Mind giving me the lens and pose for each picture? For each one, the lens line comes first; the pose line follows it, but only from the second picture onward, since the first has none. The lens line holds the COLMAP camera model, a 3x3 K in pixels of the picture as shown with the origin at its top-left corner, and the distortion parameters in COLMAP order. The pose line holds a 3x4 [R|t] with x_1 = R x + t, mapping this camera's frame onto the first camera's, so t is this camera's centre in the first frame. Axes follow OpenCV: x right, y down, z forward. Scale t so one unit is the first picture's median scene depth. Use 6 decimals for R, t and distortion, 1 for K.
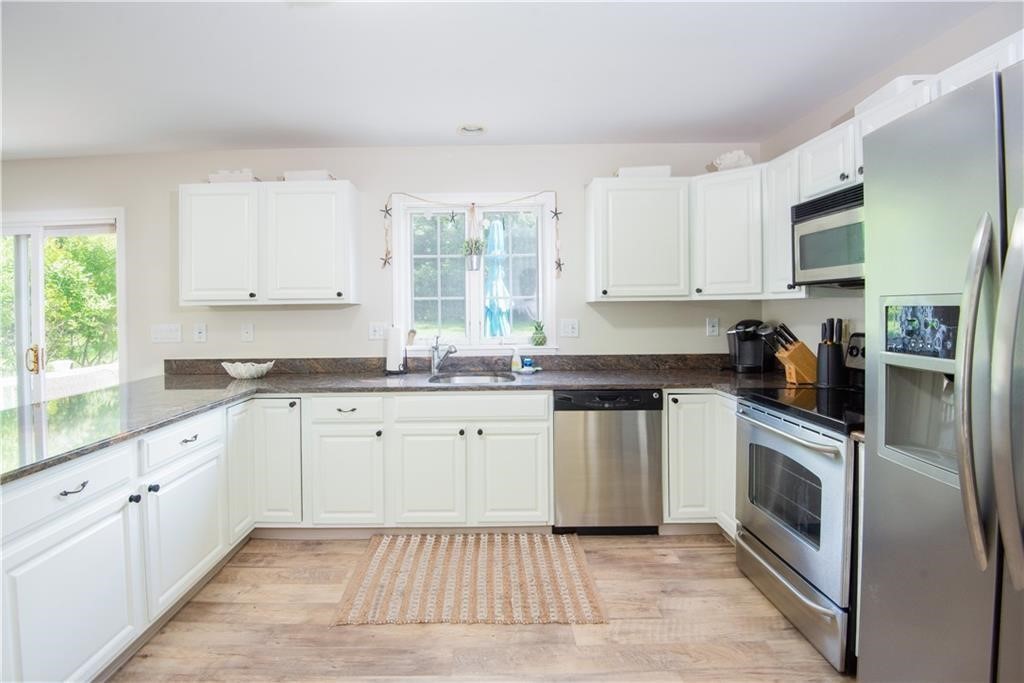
lens RADIAL K [[468.2, 0, 512.0], [0, 468.2, 341.5], [0, 0, 1]] dist [0.001933, -0.024911]
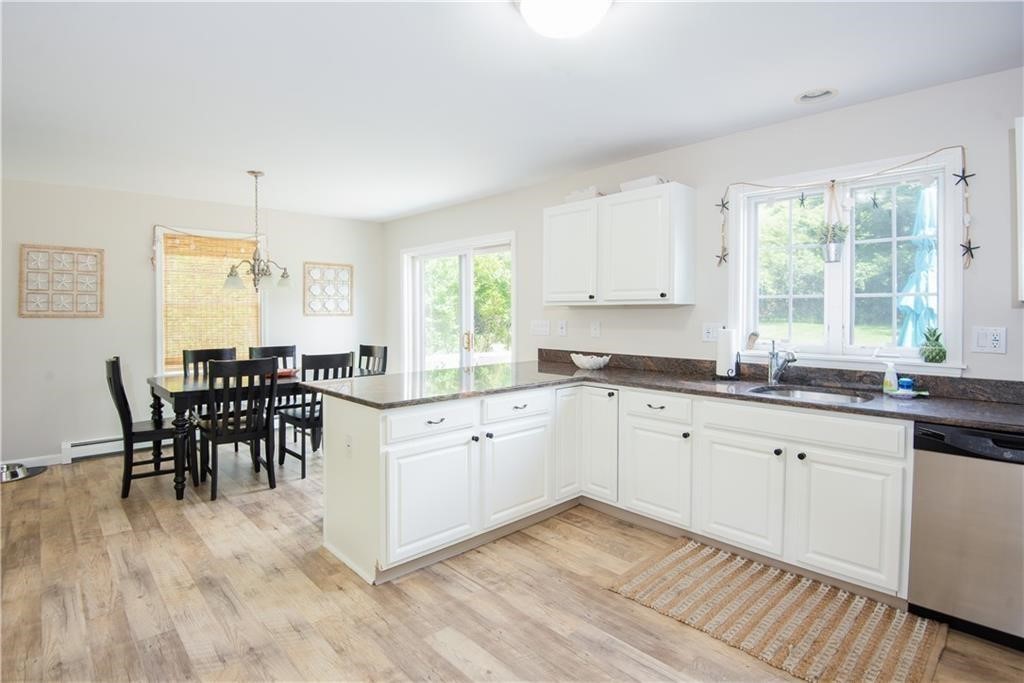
lens RADIAL K [[514.2, 0, 511.7], [0, 514.2, 368.5], [0, 0, 1]] dist [-0.001742, -0.028088]
pose [[0.686286, 0.088570, -0.721919, 0.228095], [-0.055231, 0.996038, 0.069695, -0.000300], [0.725232, -0.007958, 0.688459, -0.019198]]
